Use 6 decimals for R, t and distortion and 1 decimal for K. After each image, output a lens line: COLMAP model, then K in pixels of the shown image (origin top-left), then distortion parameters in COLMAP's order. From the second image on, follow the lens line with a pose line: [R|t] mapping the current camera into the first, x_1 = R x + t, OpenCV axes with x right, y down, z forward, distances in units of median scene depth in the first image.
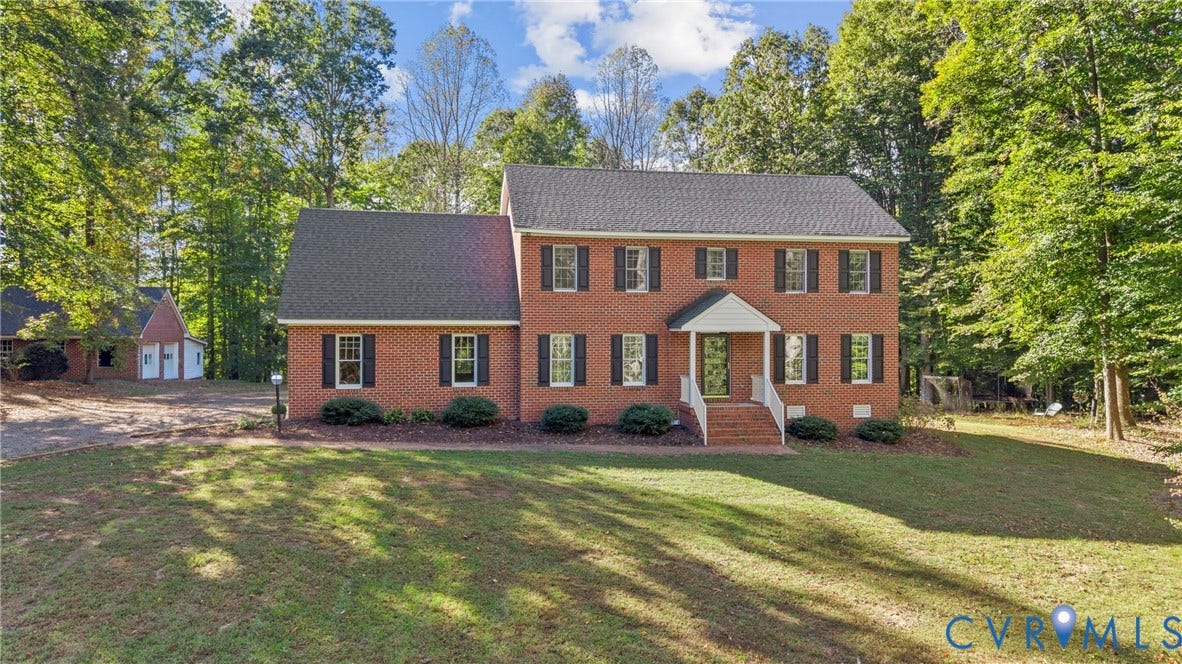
lens RADIAL K [[847.7, 0, 591.0], [0, 847.7, 332.0], [0, 0, 1]] dist [0.026628, 0.003421]
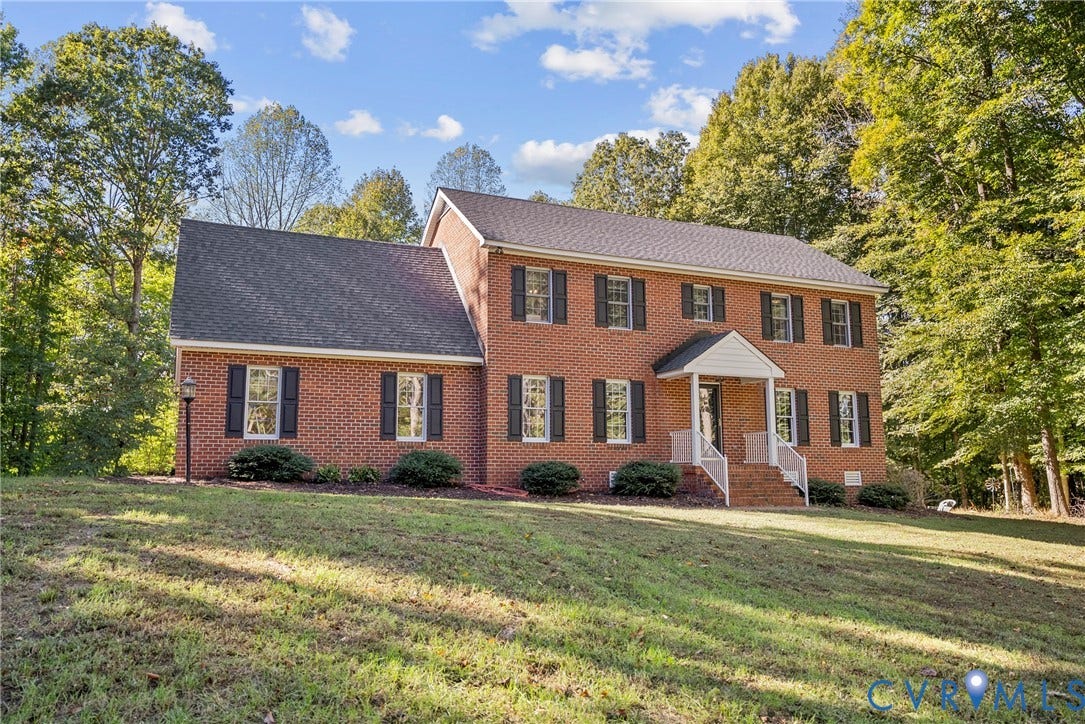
lens RADIAL K [[874.4, 0, 542.5], [0, 874.4, 362.0], [0, 0, 1]] dist [-0.094412, 0.195744]
pose [[0.973118, 0.026630, 0.228764, -0.213673], [0.008453, 0.988494, -0.151024, 0.112049], [-0.230153, 0.148898, 0.961696, 0.203413]]
